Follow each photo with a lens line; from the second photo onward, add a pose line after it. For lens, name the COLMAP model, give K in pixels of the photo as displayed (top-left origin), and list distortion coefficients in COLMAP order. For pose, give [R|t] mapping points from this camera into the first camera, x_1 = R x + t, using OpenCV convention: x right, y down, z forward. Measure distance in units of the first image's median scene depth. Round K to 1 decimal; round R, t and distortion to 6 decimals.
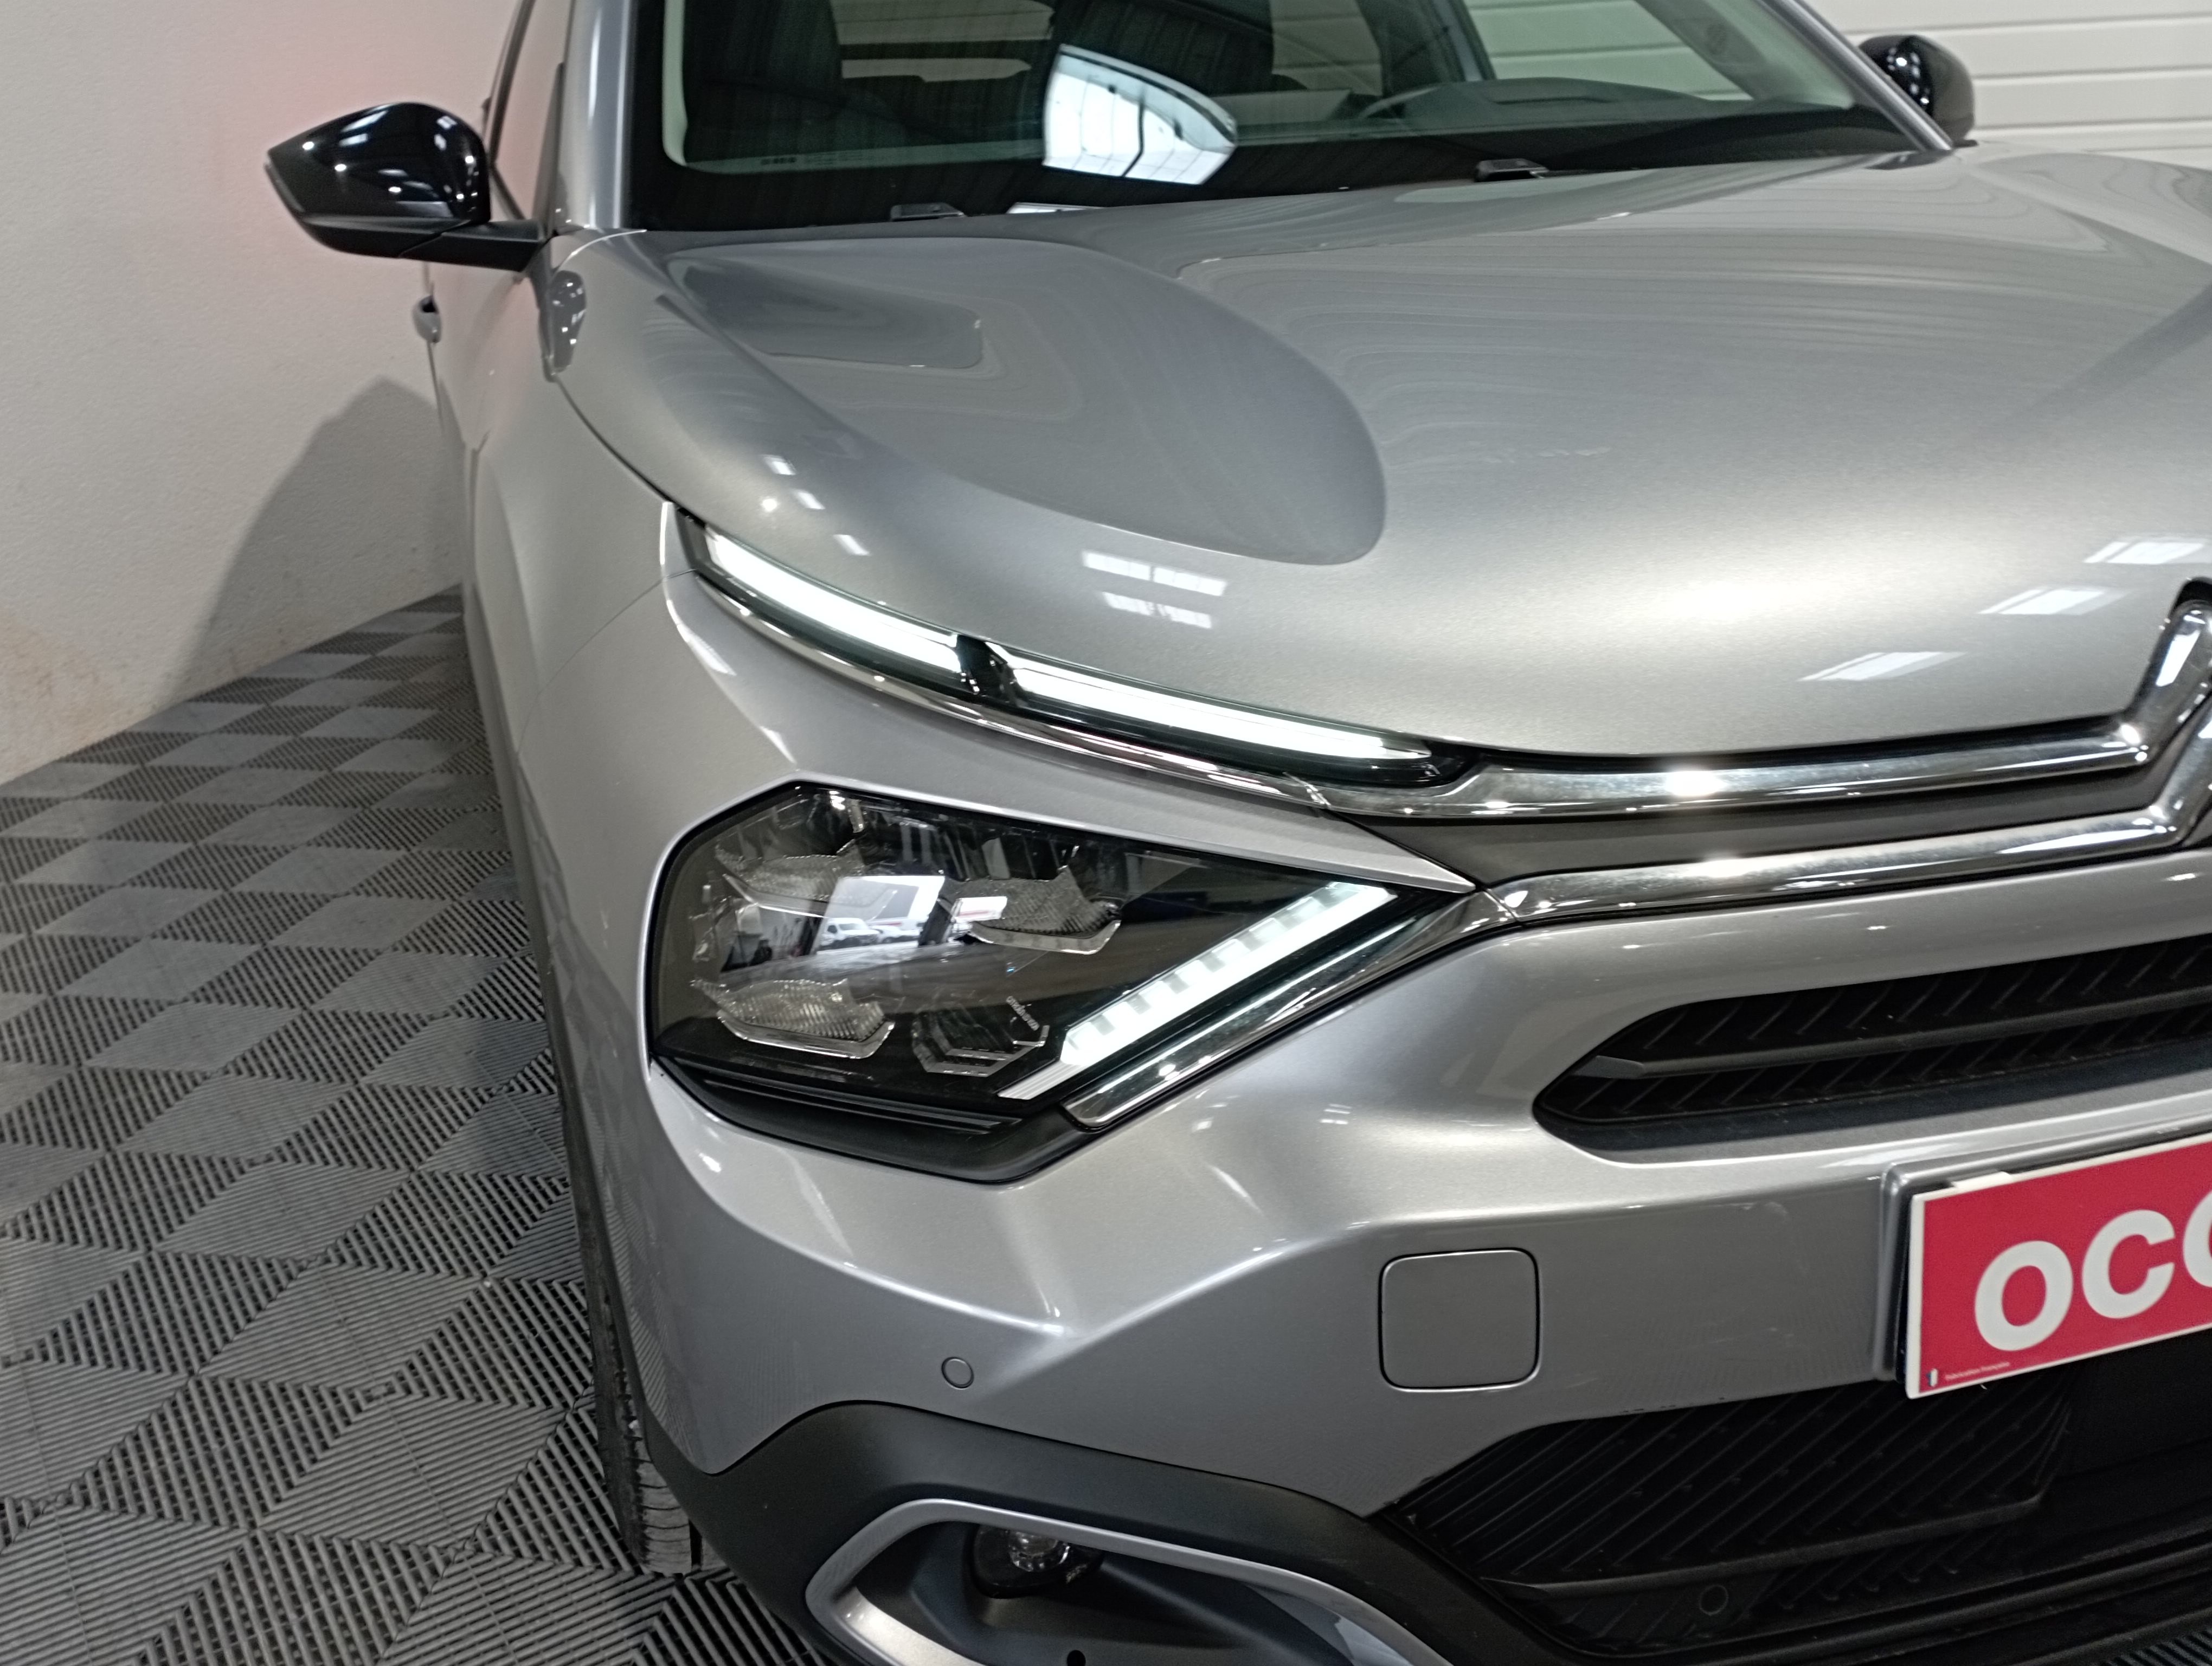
lens RADIAL K [[2030.6, 0, 1052.8], [0, 2030.6, 866.9], [0, 0, 1]] dist [0.068598, -0.007066]
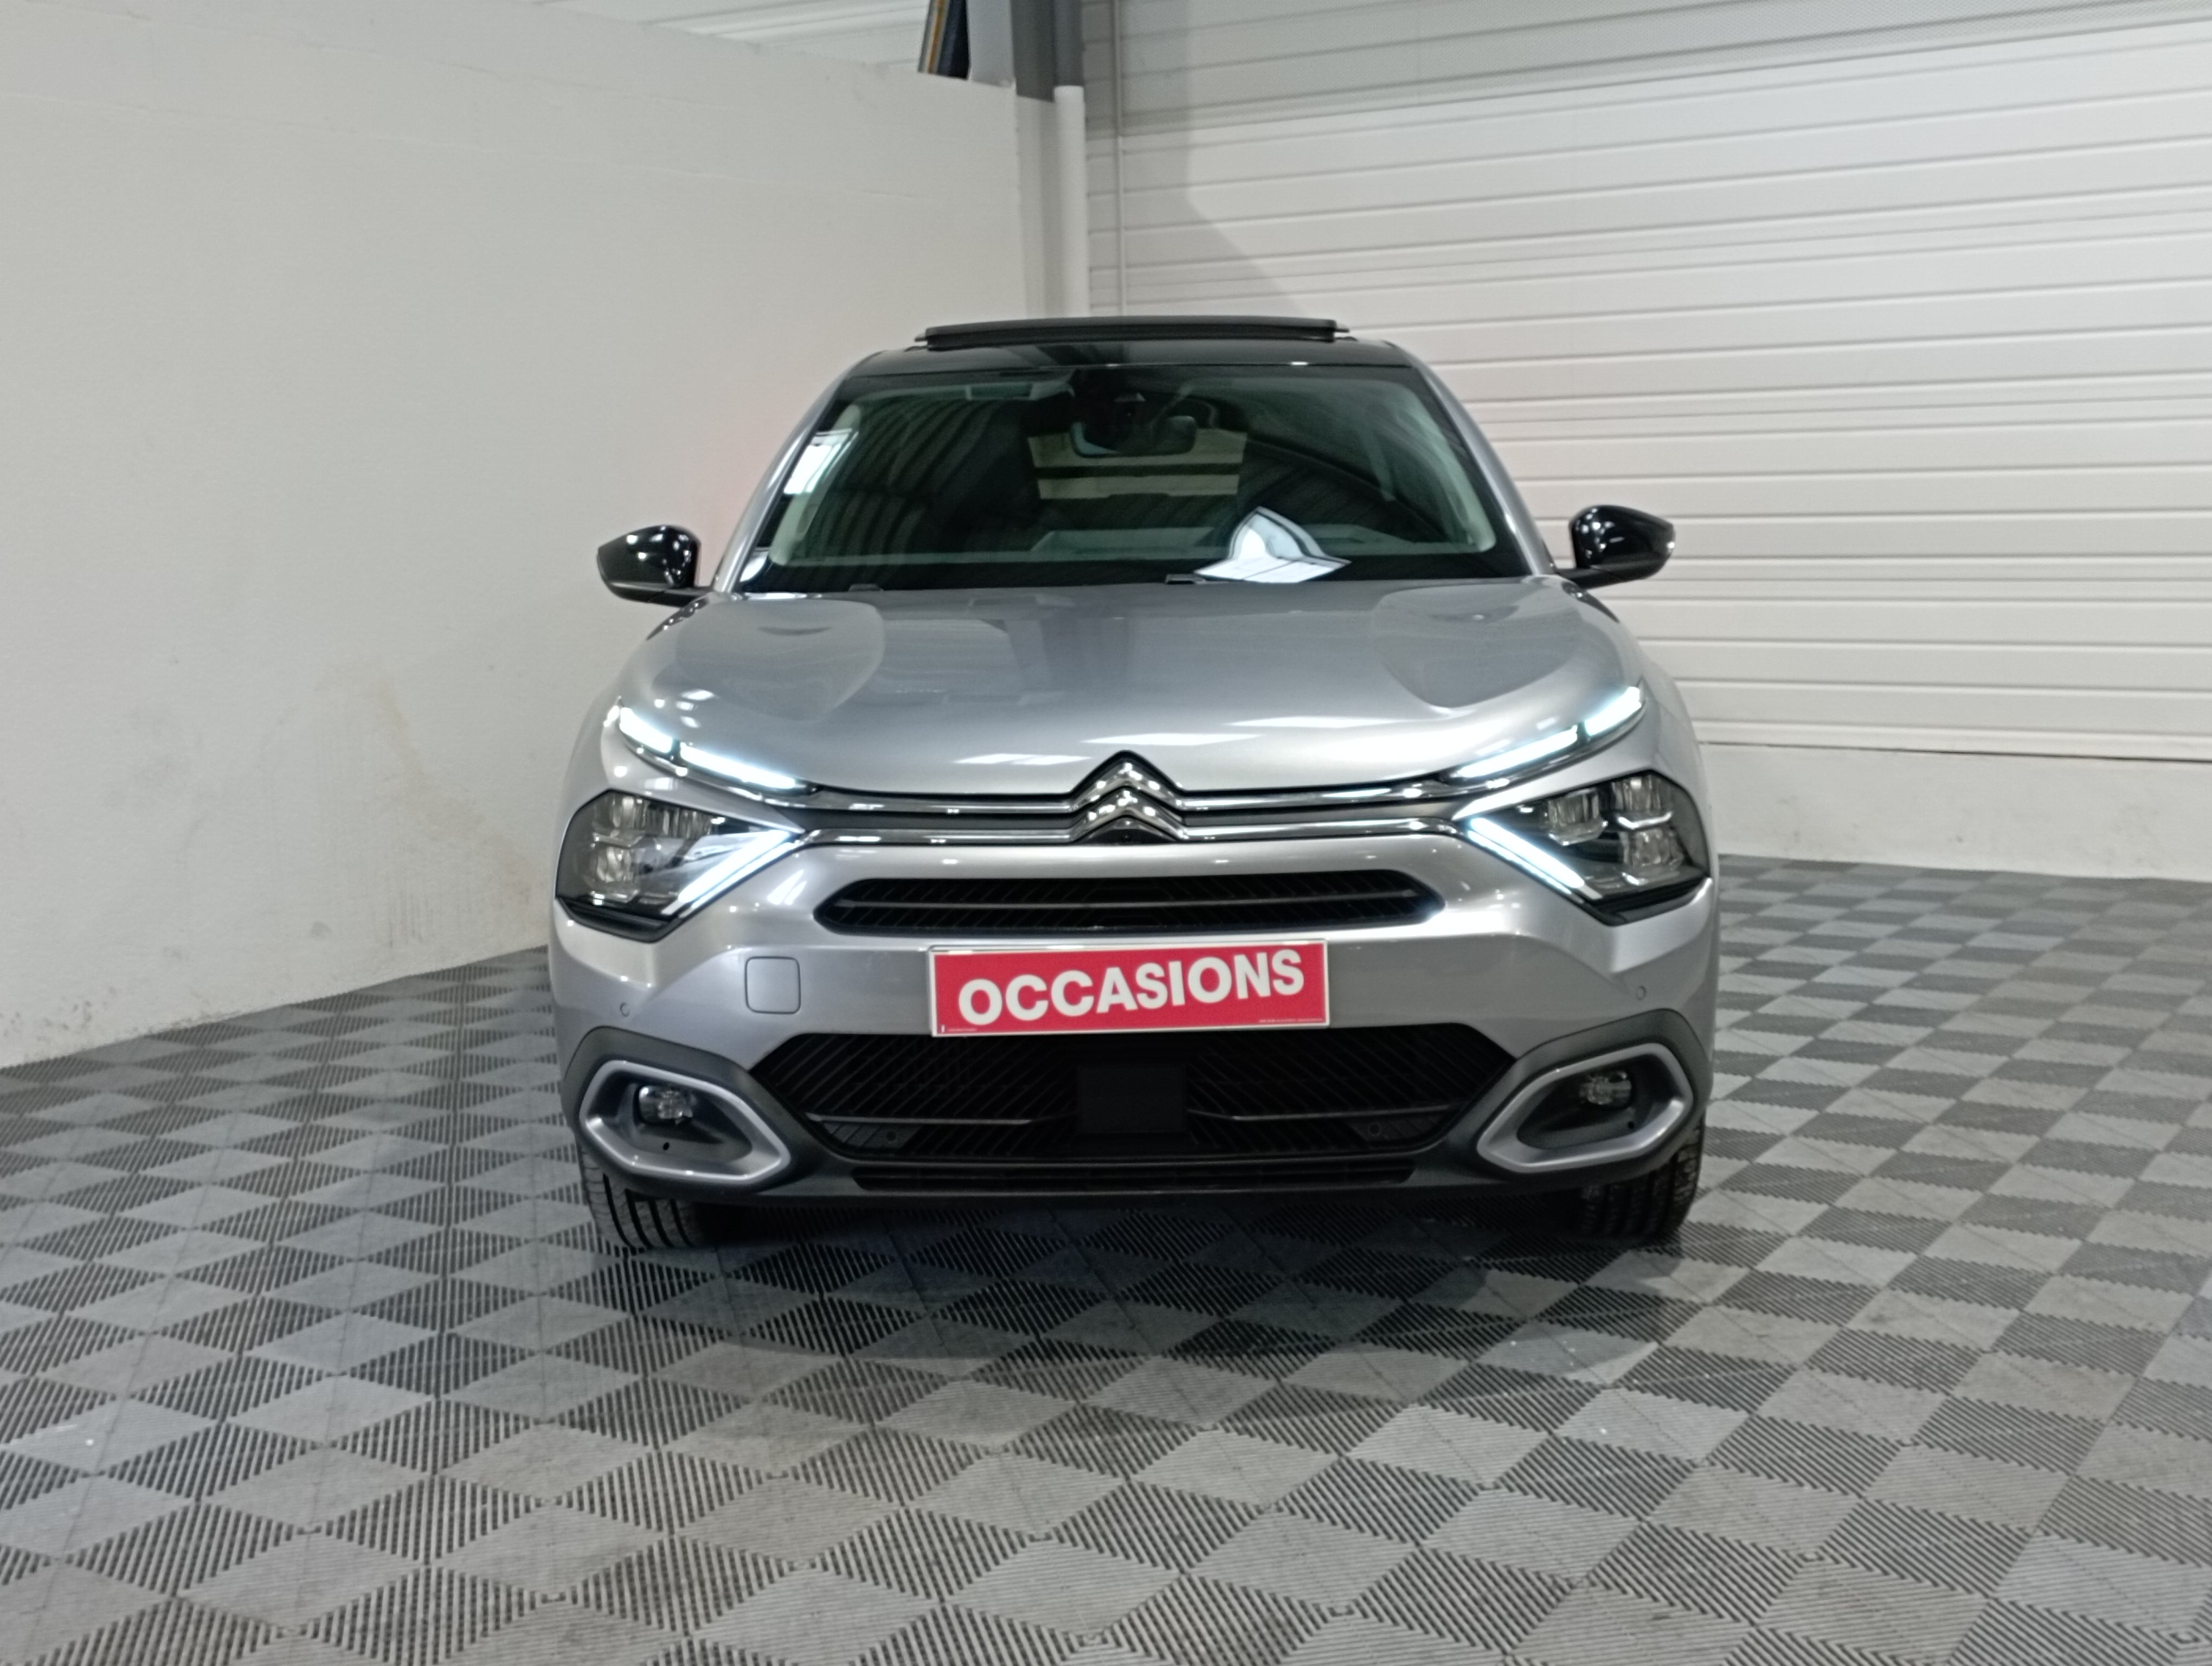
lens RADIAL K [[2248.3, 0, 1106.0], [0, 2248.3, 833.0], [0, 0, 1]] dist [0.074190, -0.003080]
pose [[0.957379, 0.066969, -0.280963, 1.348059], [-0.119771, 0.977222, -0.175191, 0.457189], [0.262831, 0.201375, 0.943593, -1.628849]]
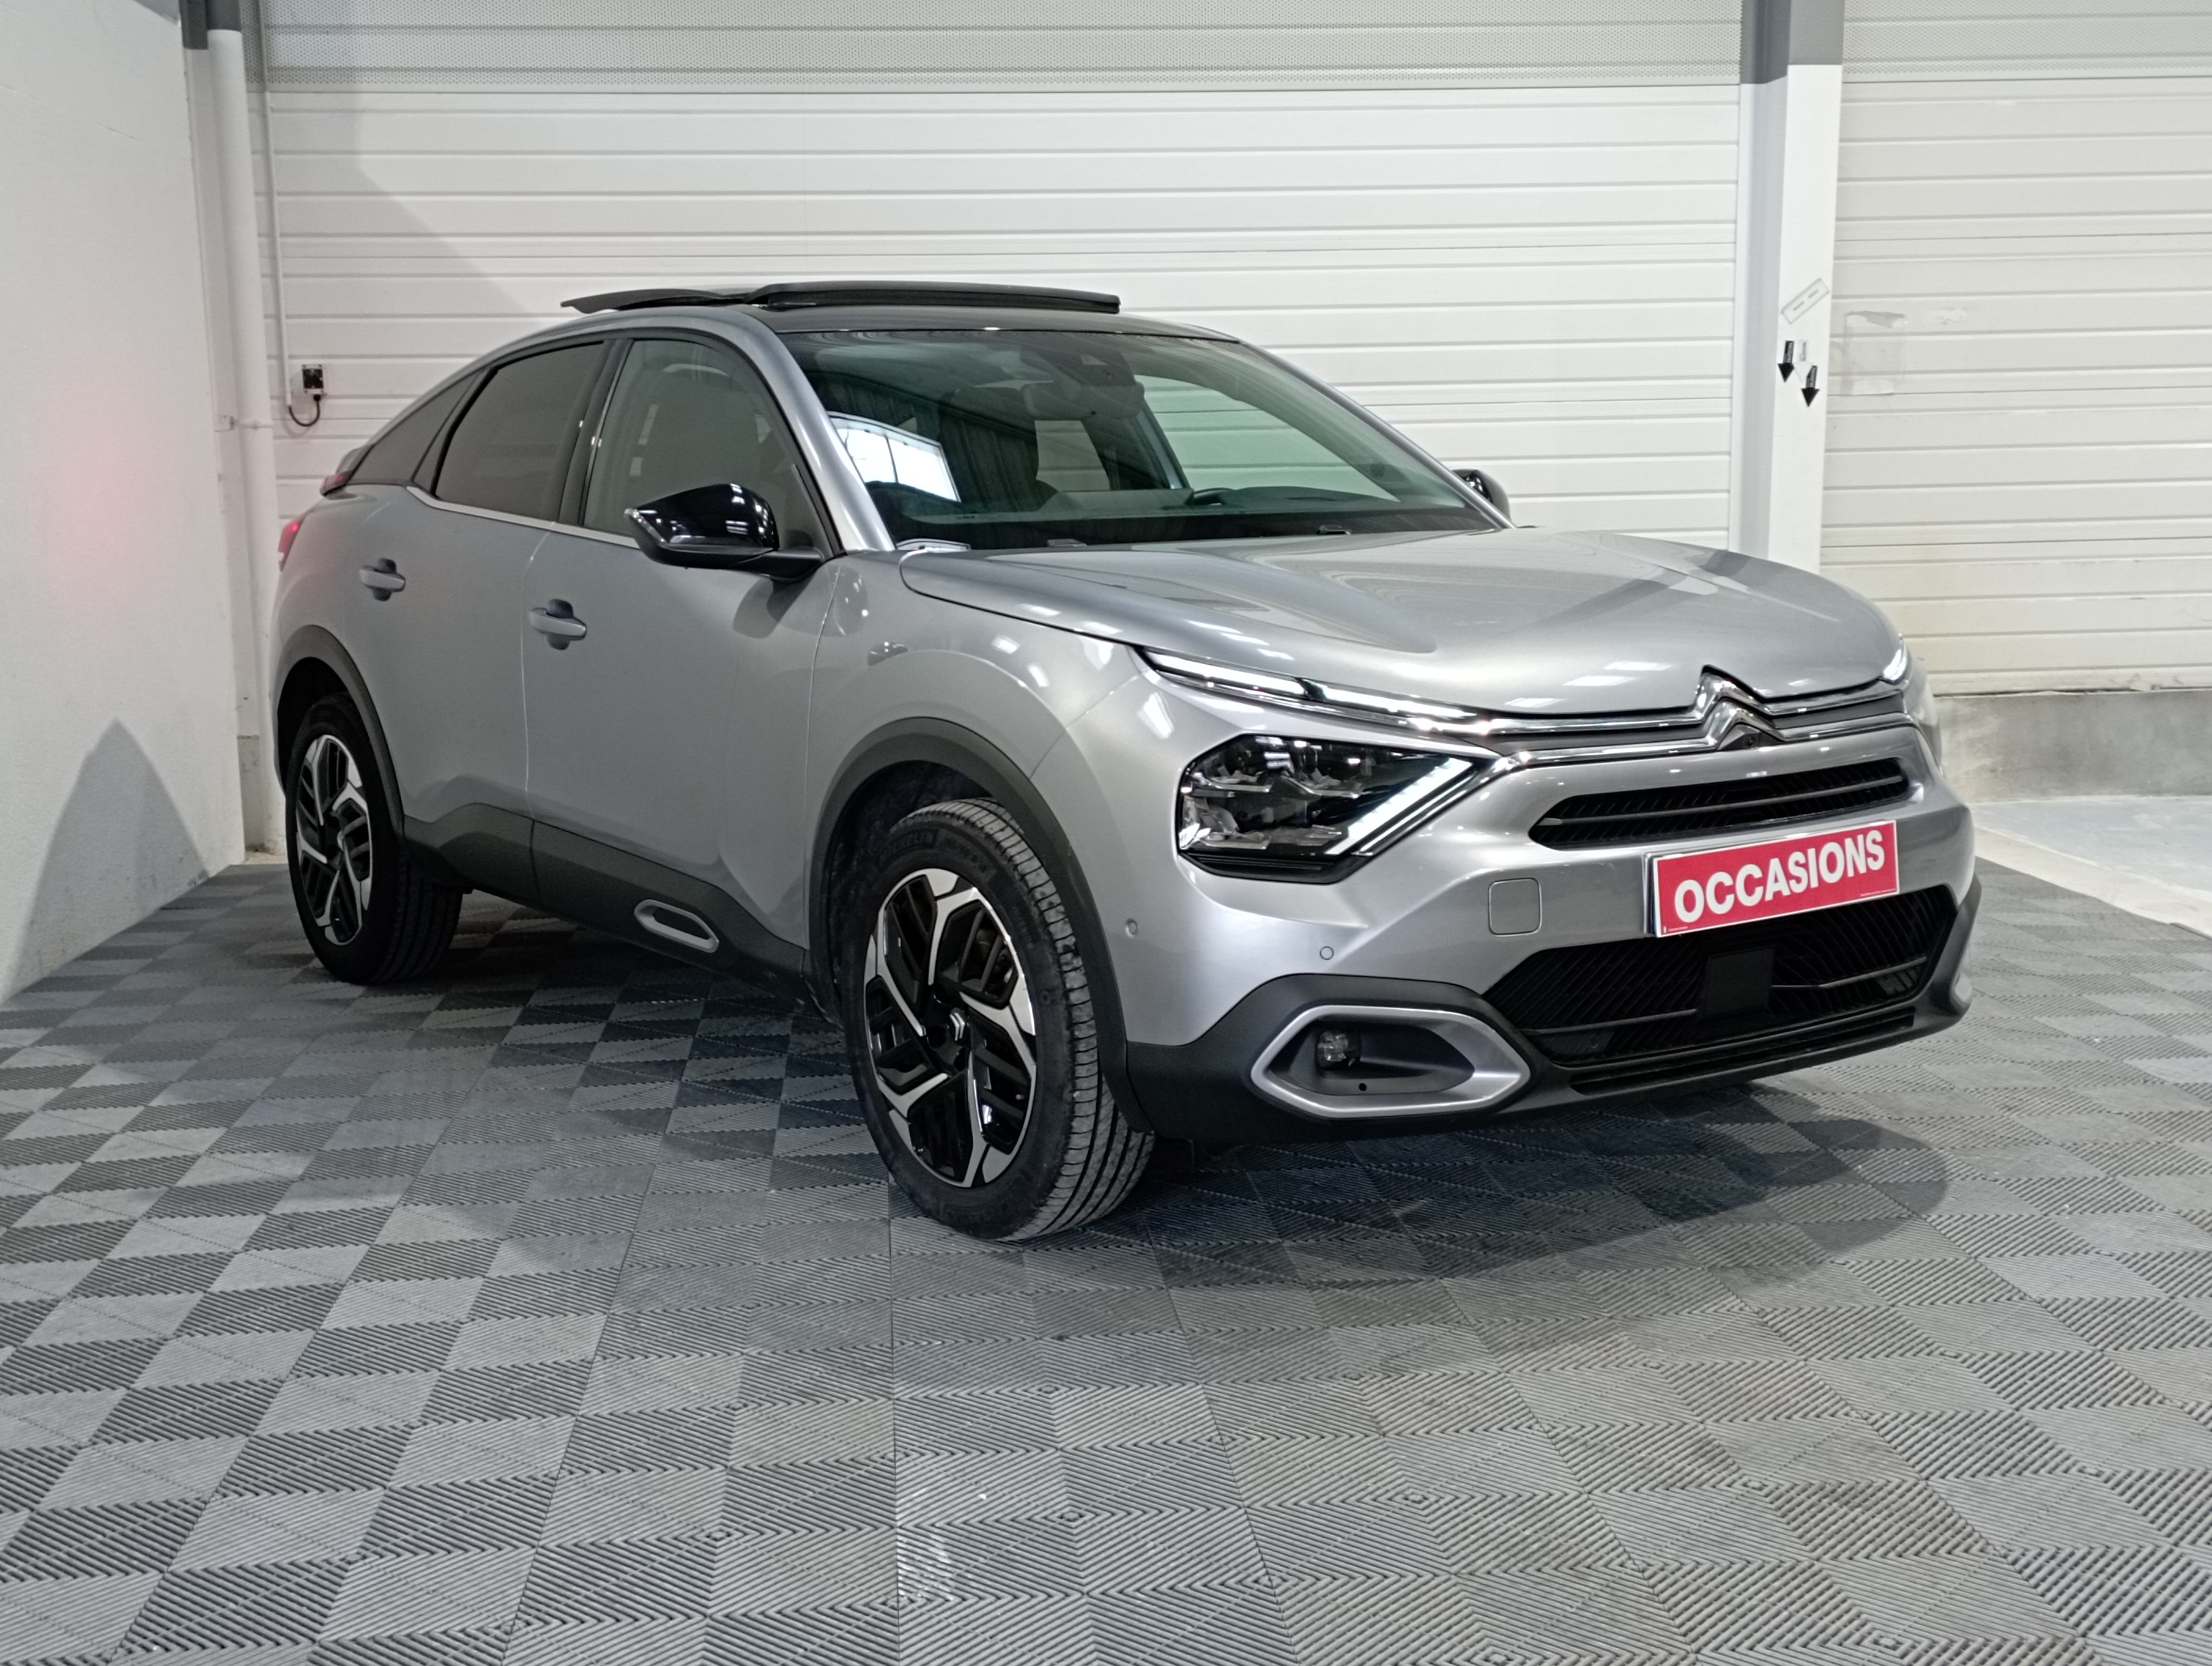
lens RADIAL K [[2254.5, 0, 1106.0], [0, 2254.5, 833.0], [0, 0, 1]] dist [0.023085, 0.019873]
pose [[0.963503, -0.016180, 0.267207, -1.064027], [0.070723, 0.978092, -0.195791, 0.631184], [-0.258185, 0.207543, 0.943539, -1.636768]]
